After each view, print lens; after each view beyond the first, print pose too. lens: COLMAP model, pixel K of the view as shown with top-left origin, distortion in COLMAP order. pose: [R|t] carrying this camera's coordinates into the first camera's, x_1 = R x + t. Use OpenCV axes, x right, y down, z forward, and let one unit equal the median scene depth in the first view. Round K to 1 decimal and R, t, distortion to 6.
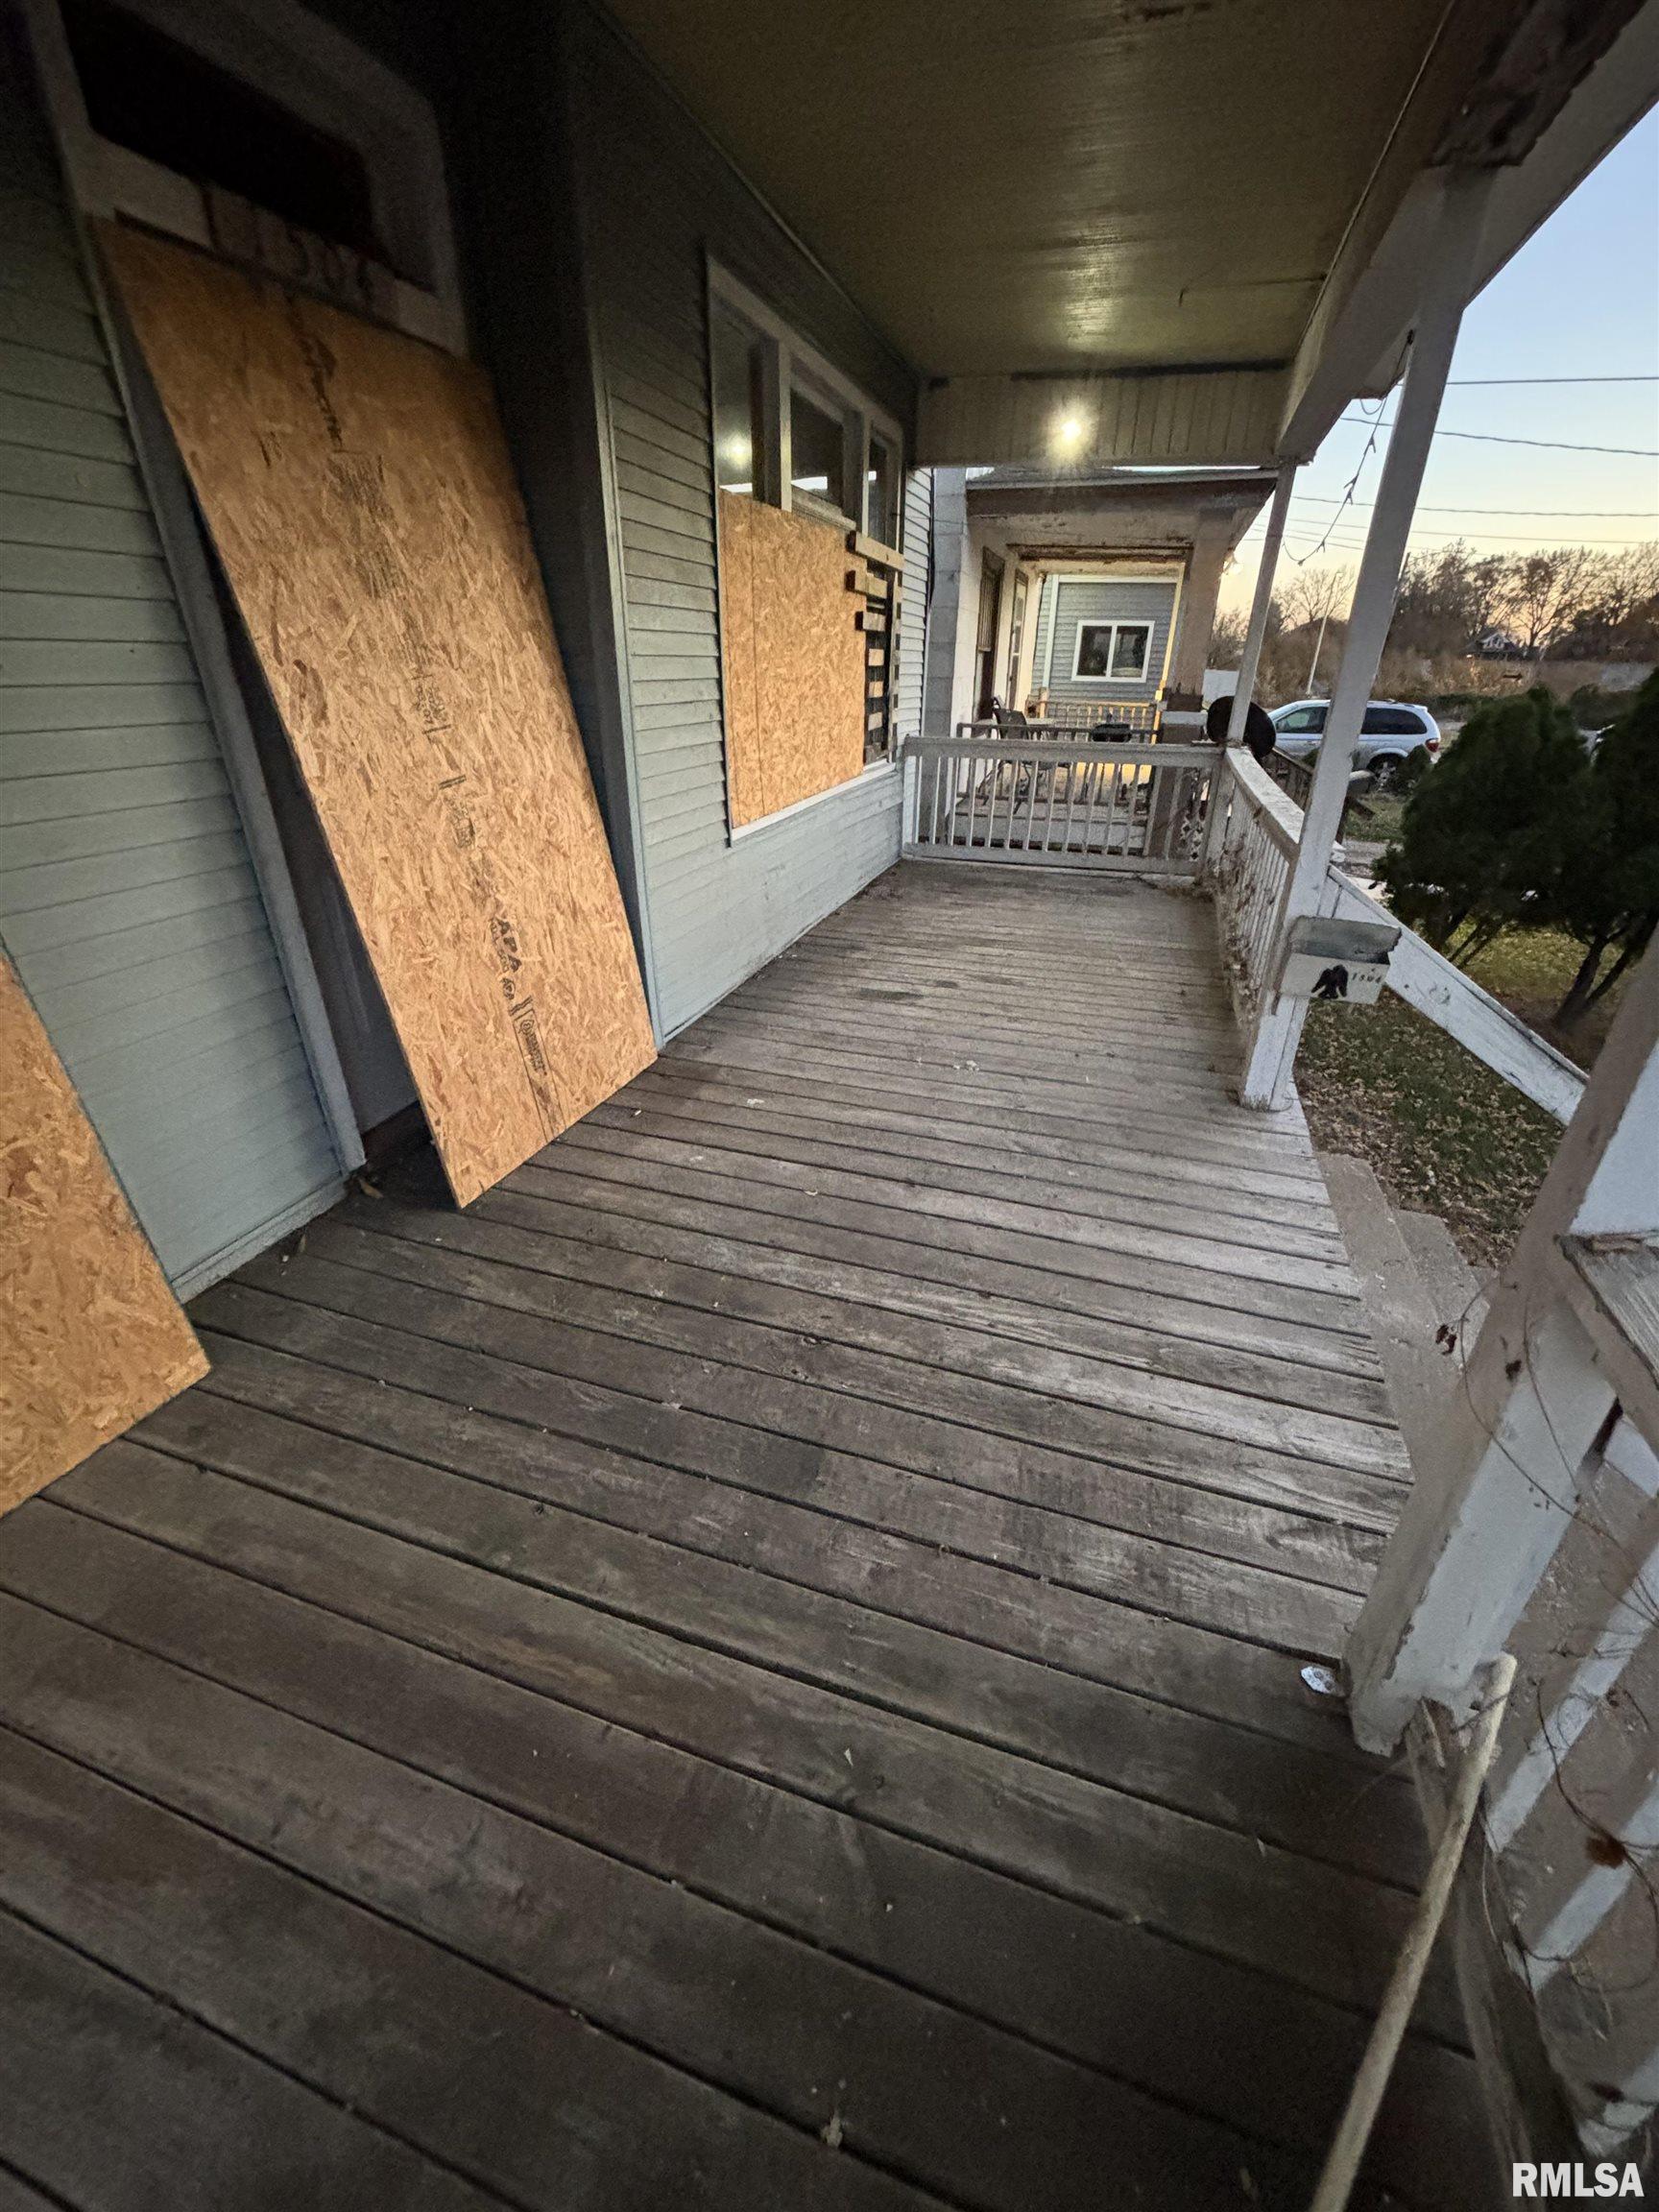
lens RADIAL K [[891.4, 0, 825.2], [0, 891.4, 1095.8], [0, 0, 1]] dist [-0.003589, 0.000756]
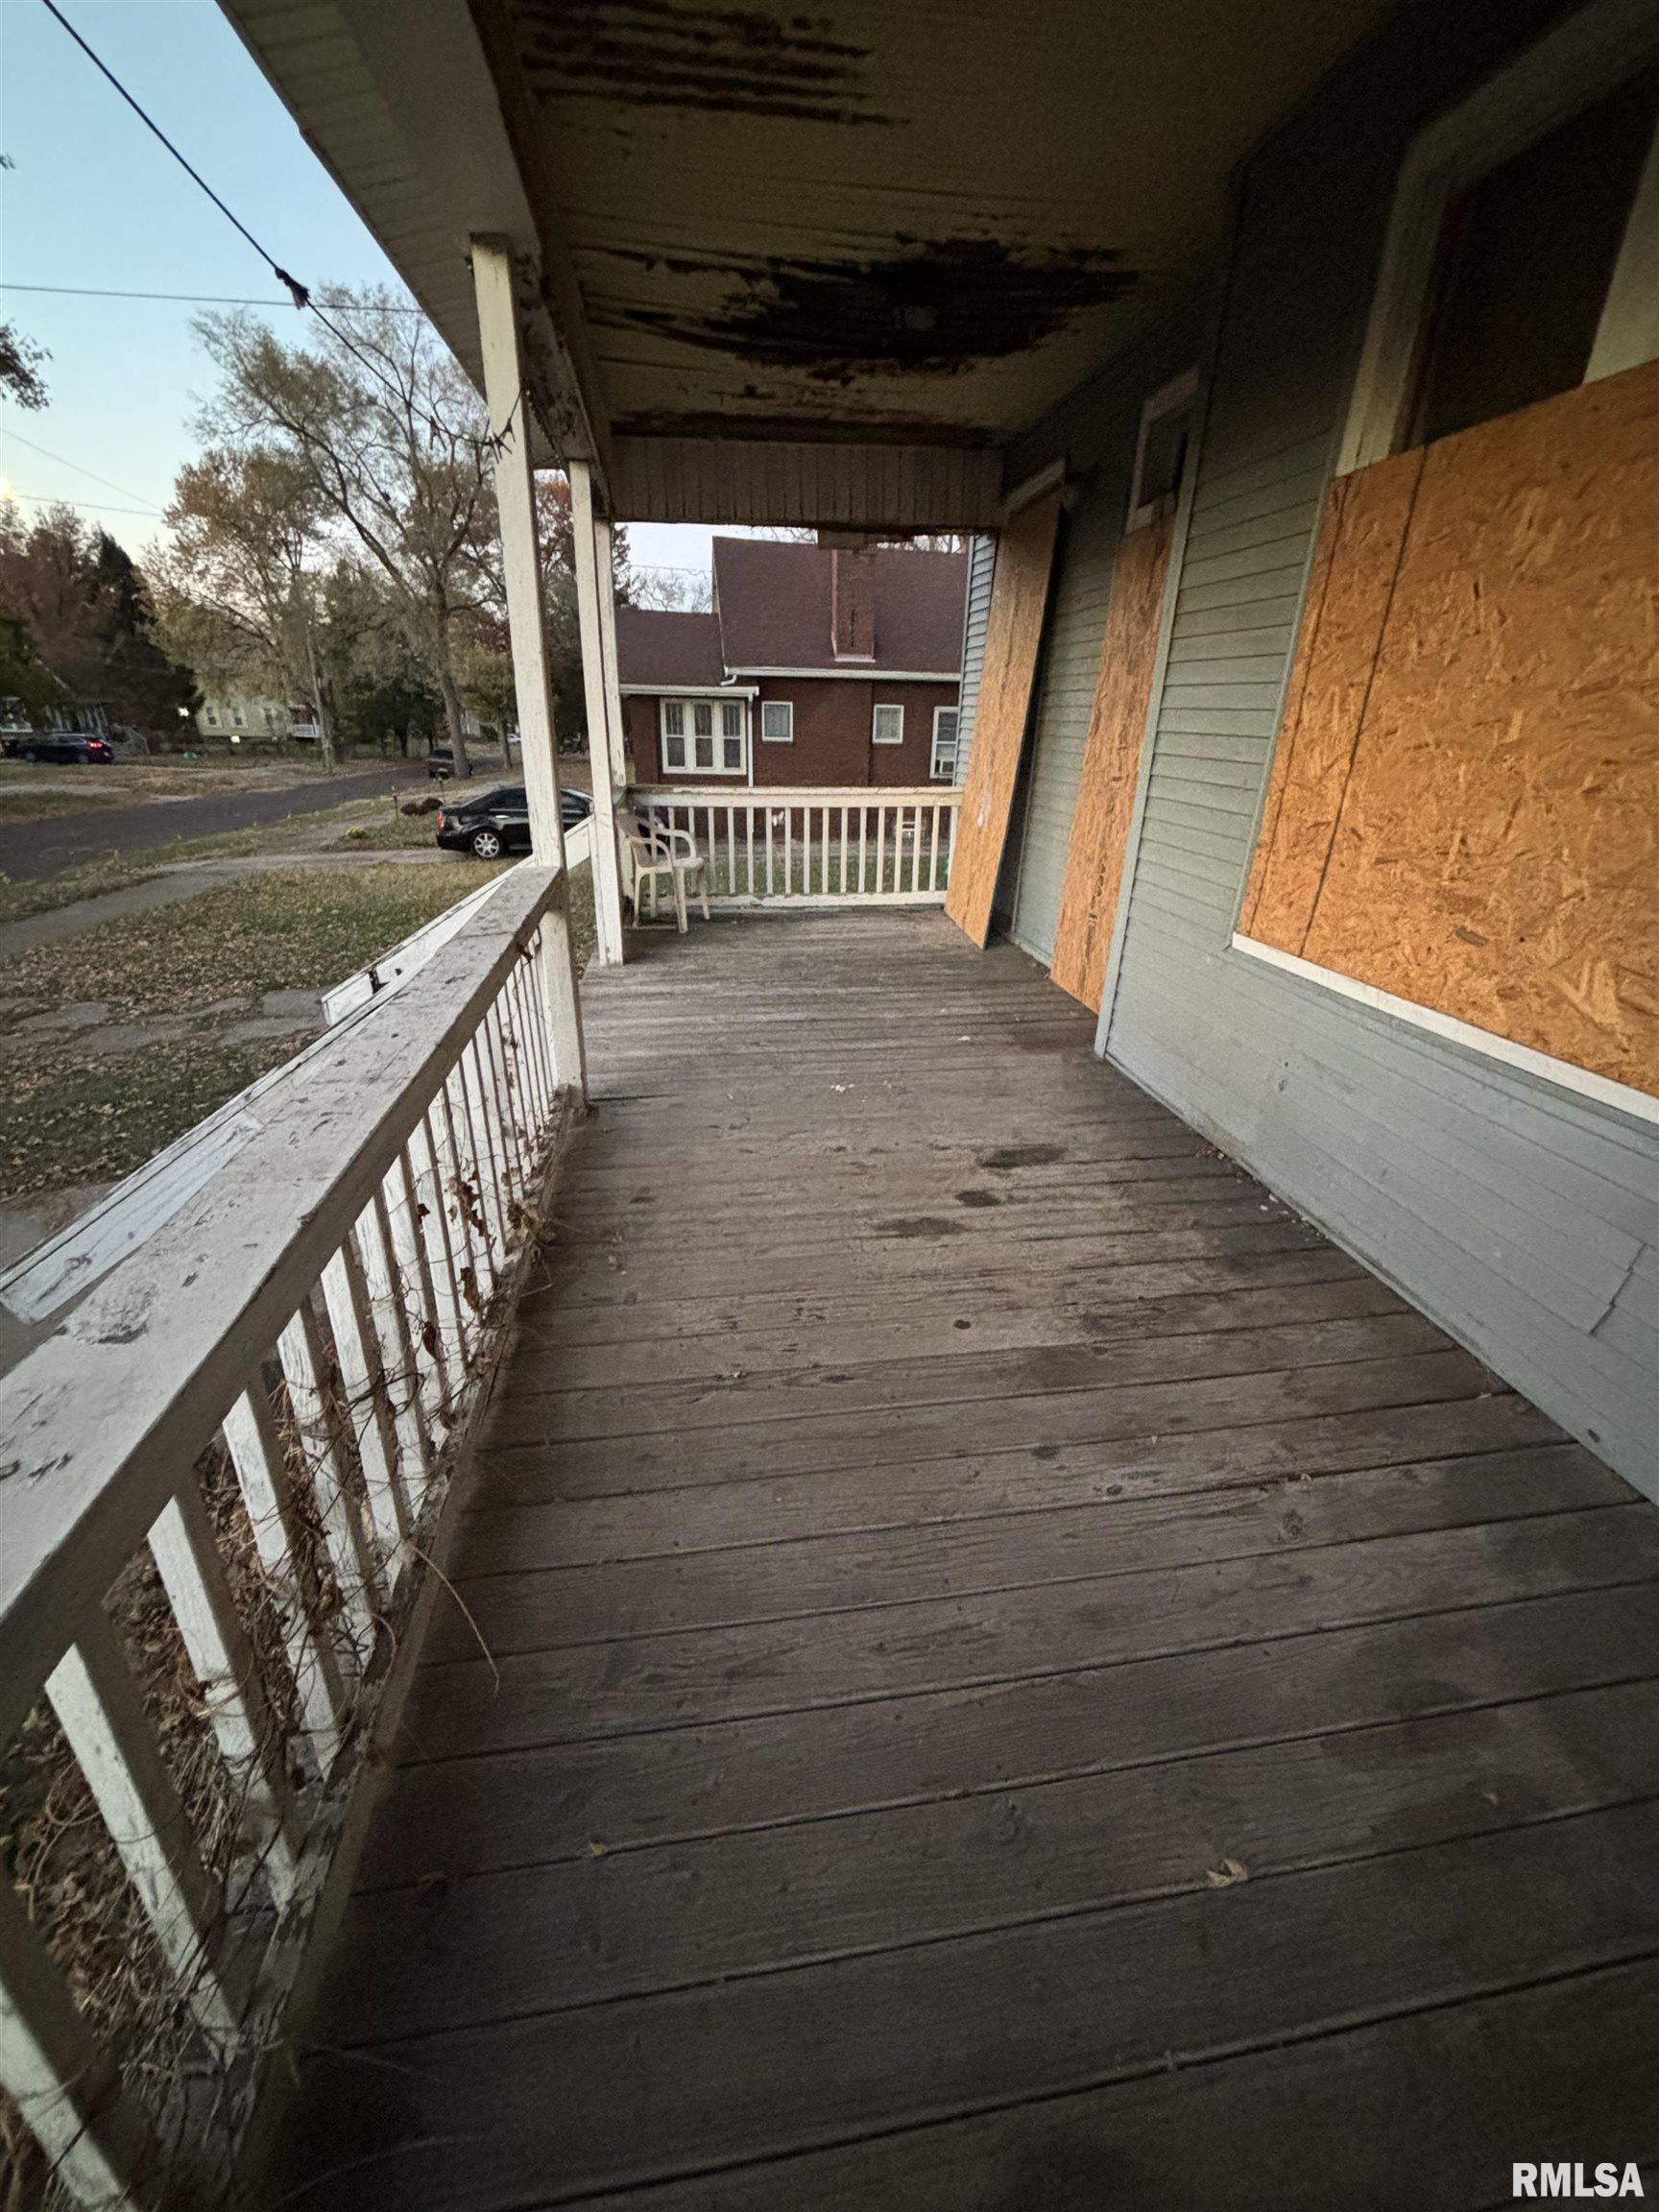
lens RADIAL K [[891.4, 0, 835.6], [0, 891.4, 1107.1], [0, 0, 1]] dist [-0.003589, 0.000756]
pose [[-0.889066, 0.162005, -0.428154, 0.739472], [-0.223334, 0.662929, 0.714595, -0.909177], [0.399604, 0.730944, -0.553207, 1.912299]]
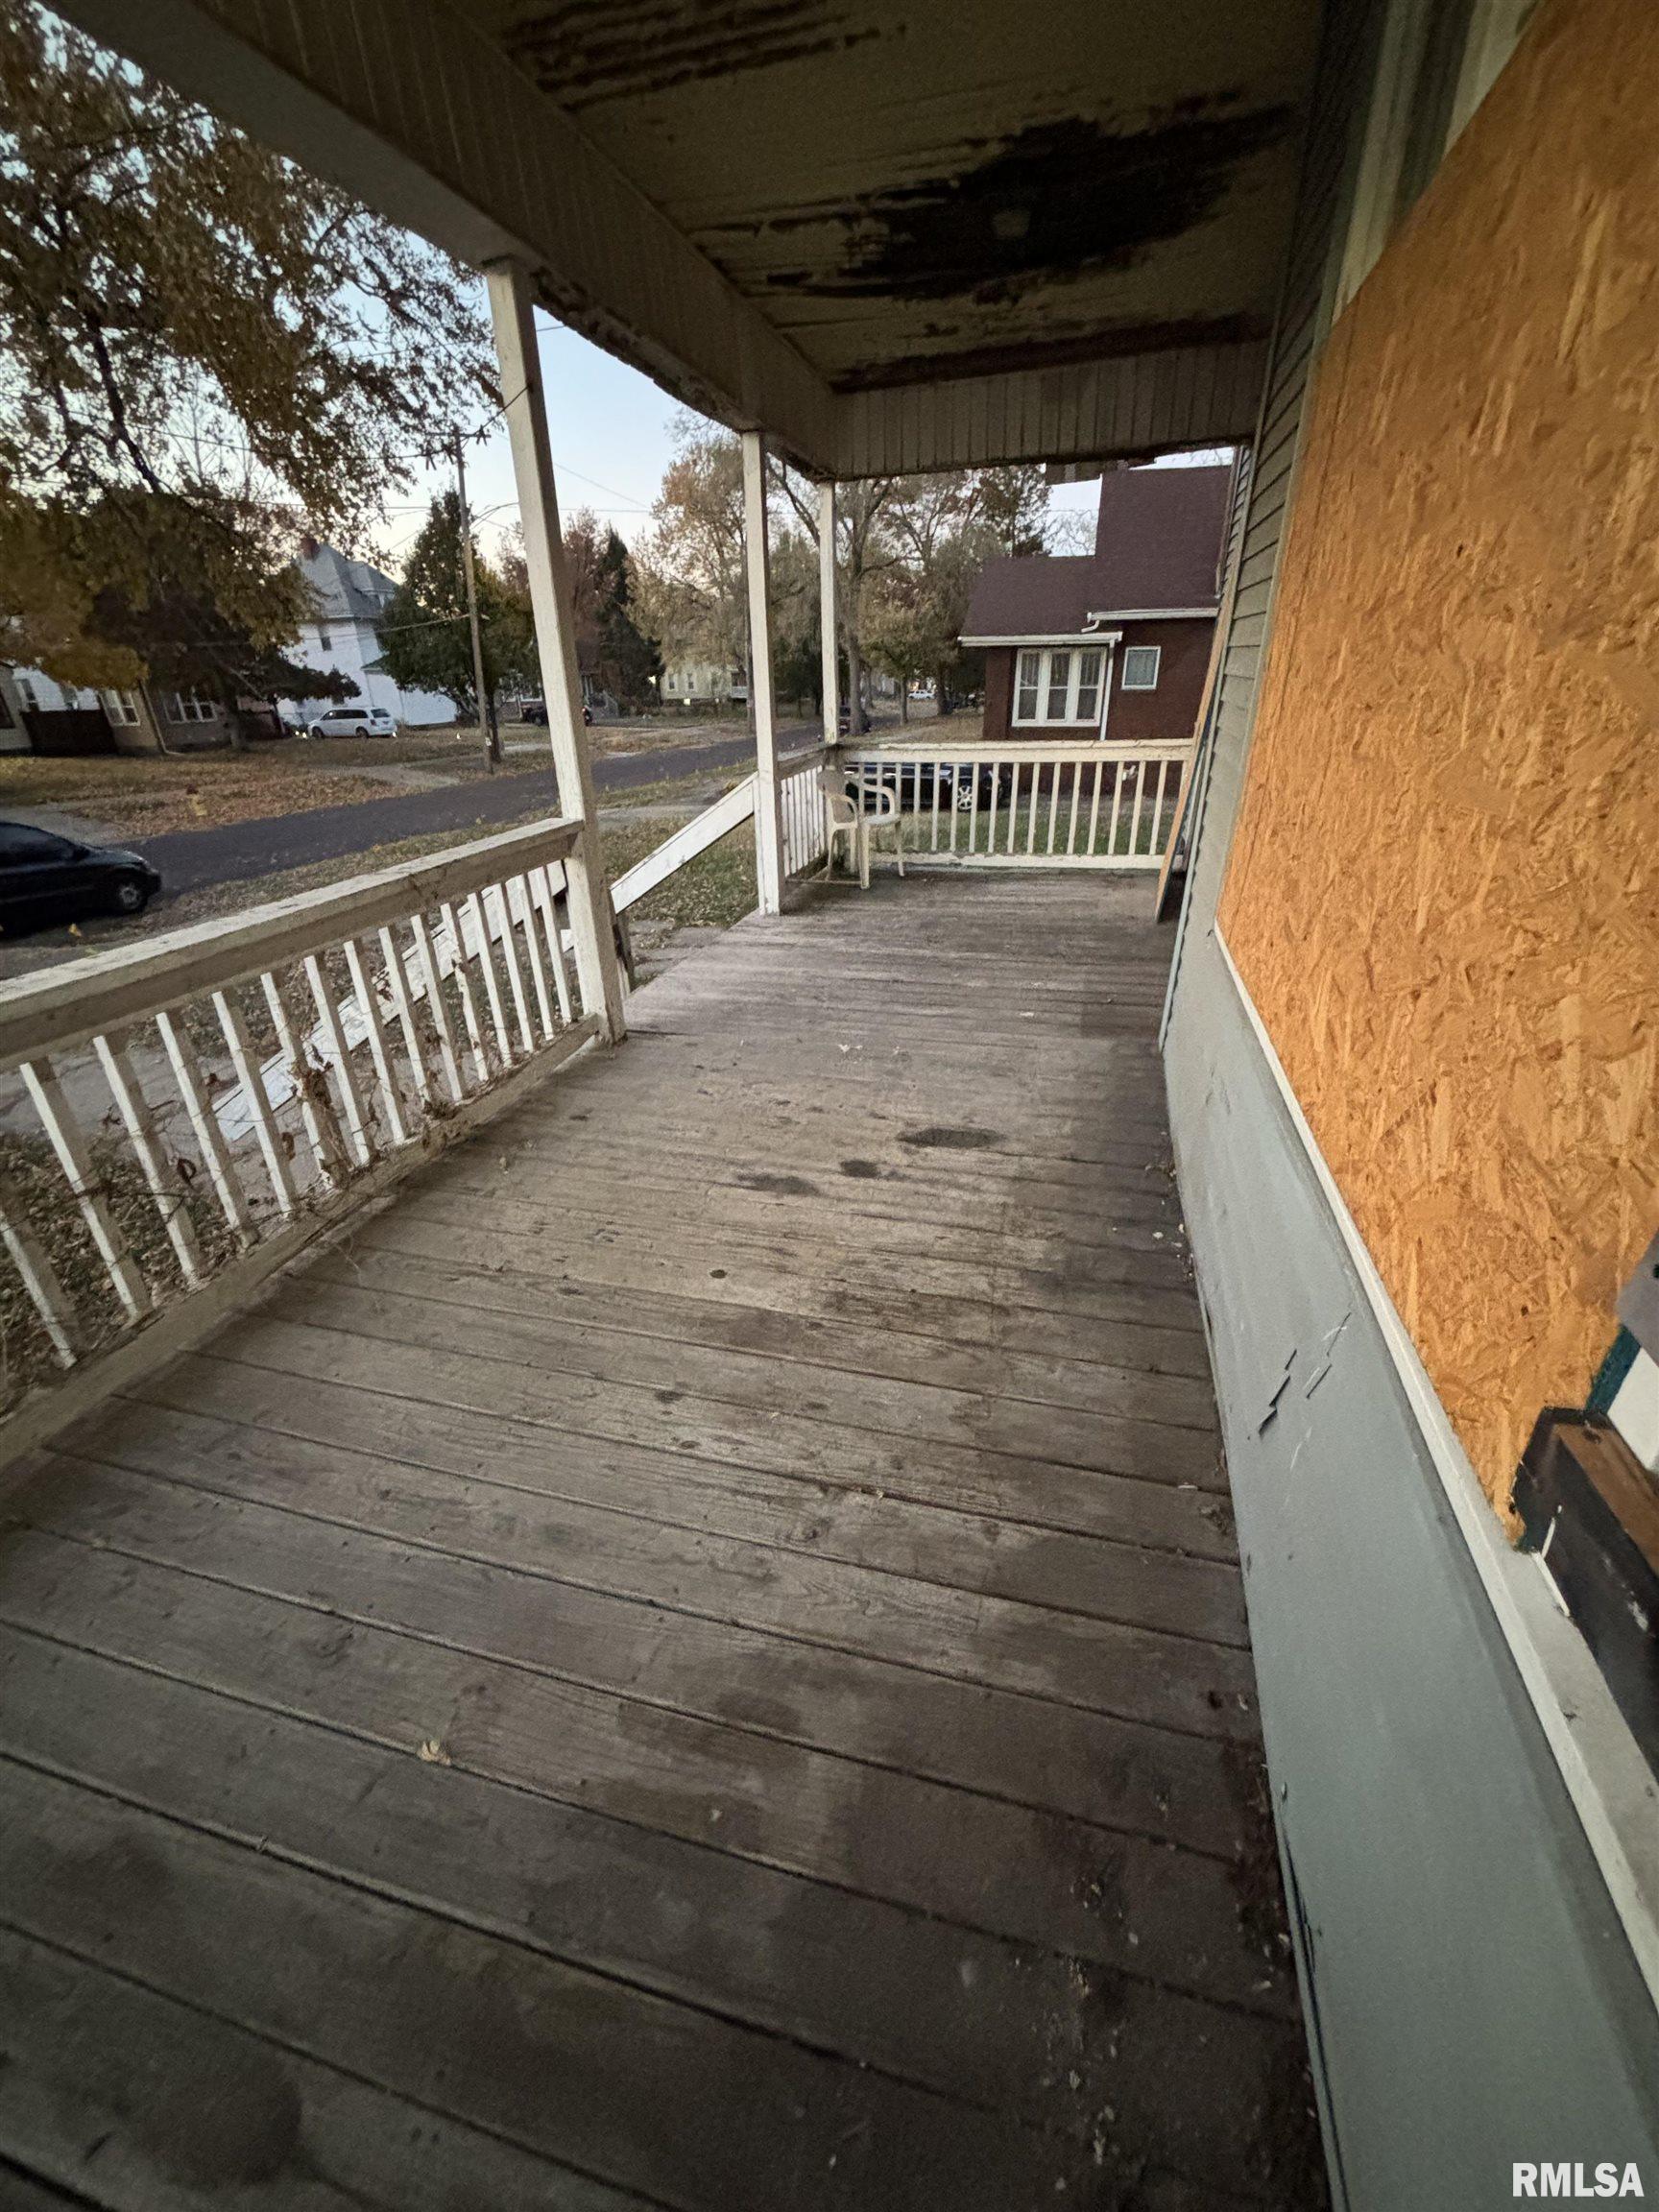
lens RADIAL K [[891.4, 0, 830.4], [0, 891.4, 1108.8], [0, 0, 1]] dist [-0.003589, 0.000756]
pose [[-0.998411, 0.037964, -0.041633, 0.274985], [-0.009797, 0.610686, 0.791812, -0.982222], [0.055485, 0.790962, -0.609344, 2.041254]]
